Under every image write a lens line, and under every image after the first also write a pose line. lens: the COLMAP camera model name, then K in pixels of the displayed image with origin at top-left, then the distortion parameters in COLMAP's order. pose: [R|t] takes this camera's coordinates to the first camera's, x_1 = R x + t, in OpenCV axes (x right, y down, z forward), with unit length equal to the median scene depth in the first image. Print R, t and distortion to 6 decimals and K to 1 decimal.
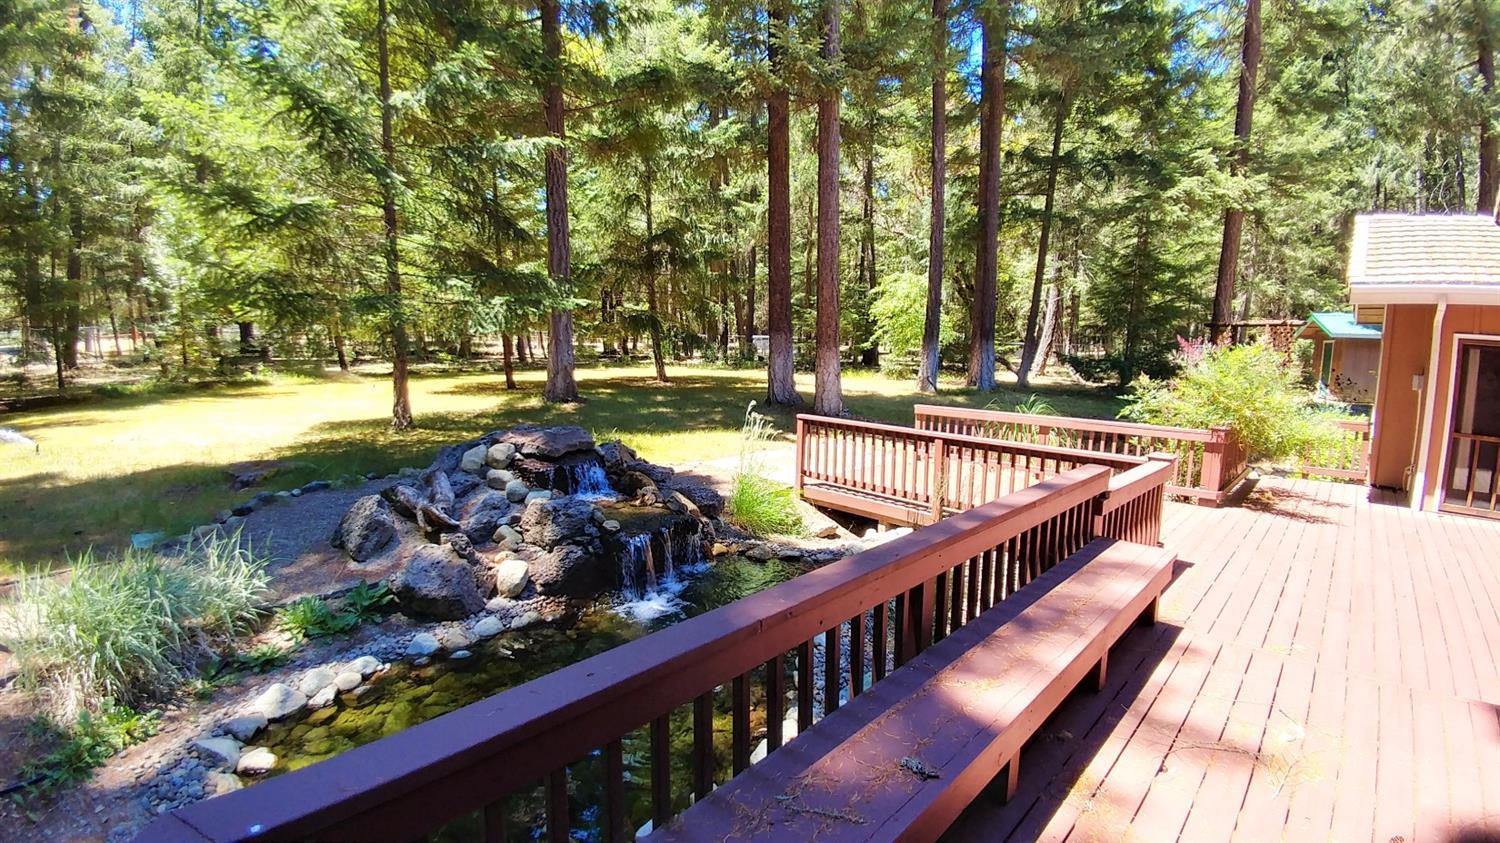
lens RADIAL K [[610.9, 0, 748.7], [0, 610.9, 427.5], [0, 0, 1]] dist [0.031018, -0.041198]
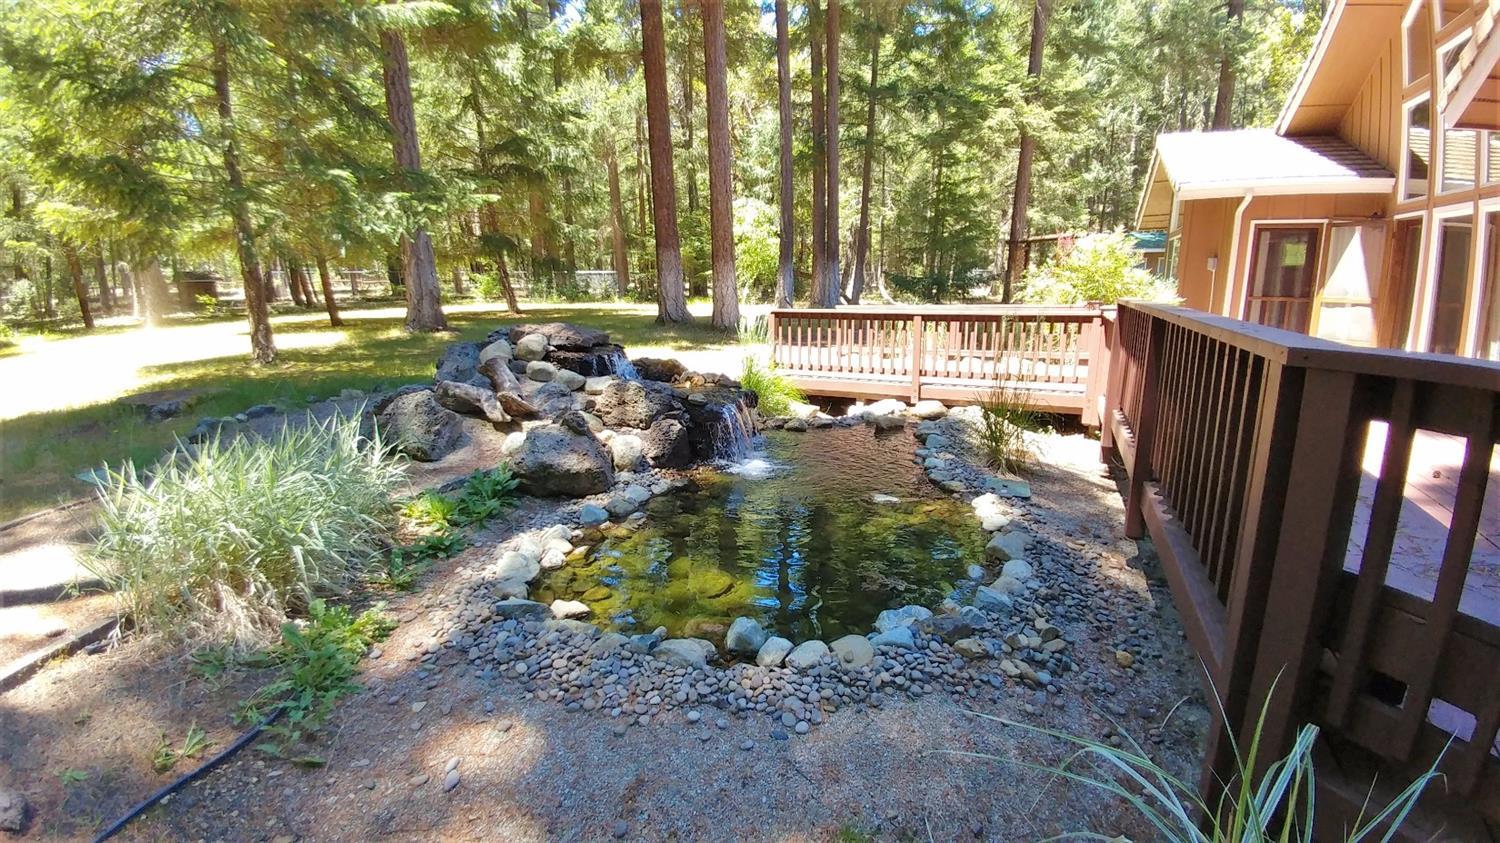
lens RADIAL K [[610.9, 0, 748.7], [0, 610.9, 427.5], [0, 0, 1]] dist [0.031018, -0.041198]
pose [[0.946284, -0.100465, 0.307332, -0.284897], [0.071835, 0.992071, 0.103123, 0.067601], [-0.315256, -0.075506, 0.945998, 0.009930]]
